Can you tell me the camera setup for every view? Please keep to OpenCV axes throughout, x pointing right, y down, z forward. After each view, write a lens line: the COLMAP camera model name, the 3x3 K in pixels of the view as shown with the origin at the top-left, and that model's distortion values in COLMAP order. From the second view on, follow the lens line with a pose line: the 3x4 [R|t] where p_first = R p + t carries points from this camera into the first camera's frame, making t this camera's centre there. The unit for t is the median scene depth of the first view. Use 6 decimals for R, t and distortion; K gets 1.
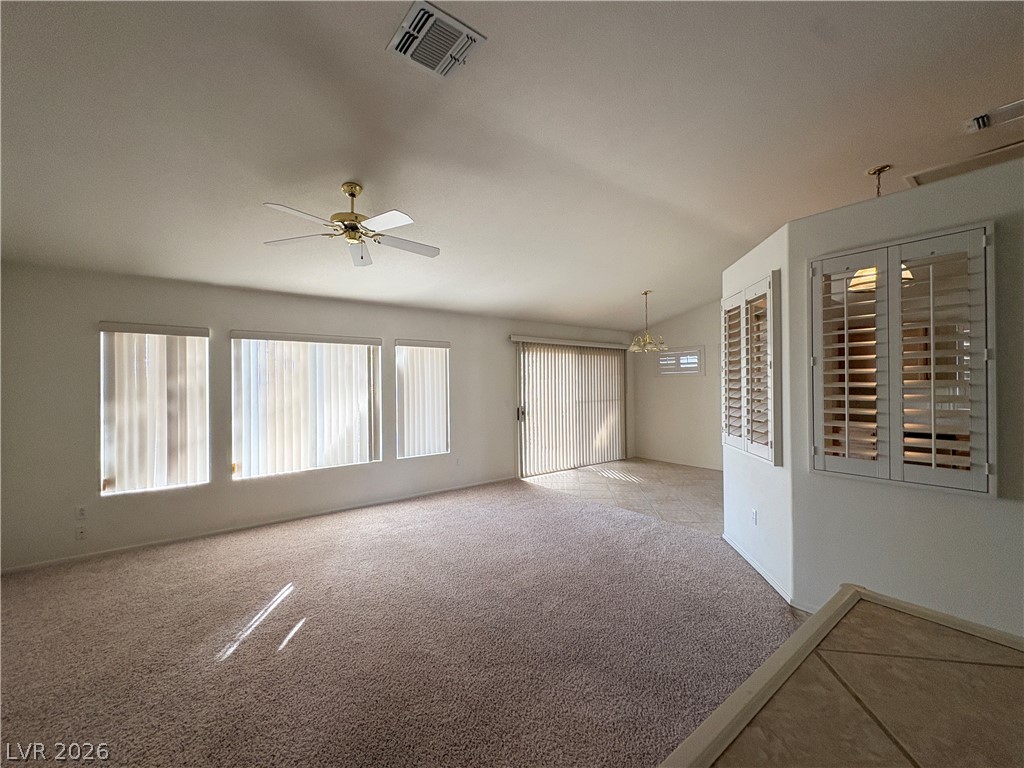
lens RADIAL K [[412.7, 0, 512.0], [0, 412.7, 384.0], [0, 0, 1]] dist [0.000150, 0.000238]
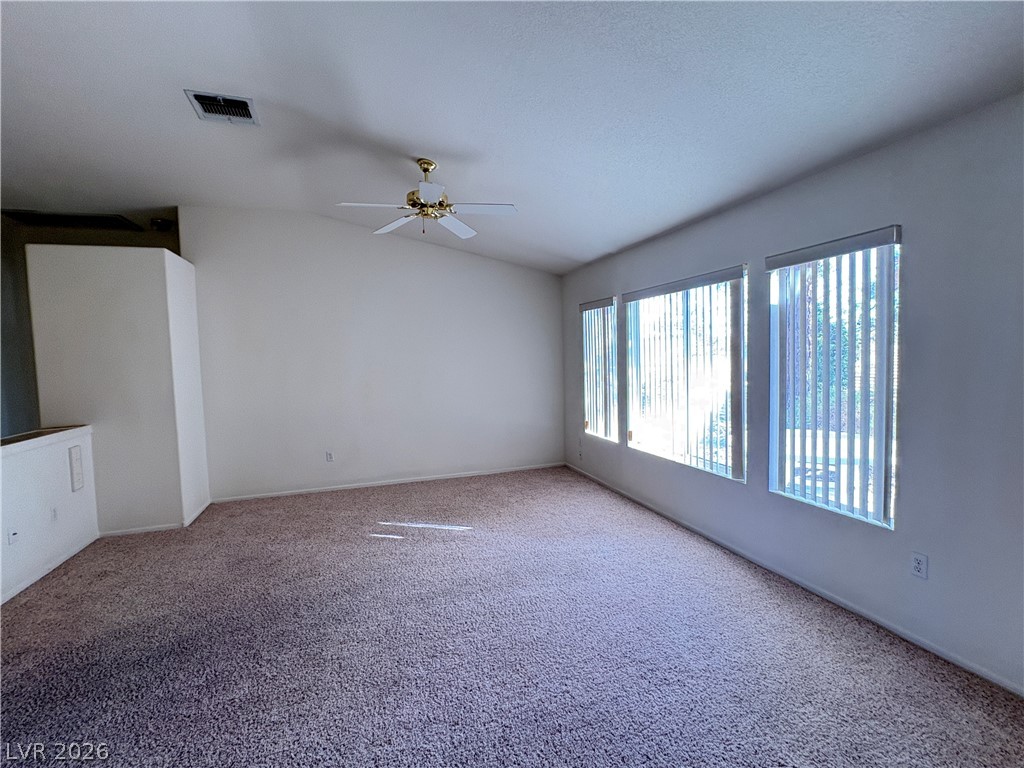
lens RADIAL K [[471.3, 0, 512.0], [0, 471.3, 384.0], [0, 0, 1]] dist [-0.001145, 0.001033]
pose [[-0.312953, 0.078270, -0.946538, 0.466002], [0.032648, 0.996896, 0.071640, -0.006252], [0.949207, -0.008483, -0.314537, 1.093769]]
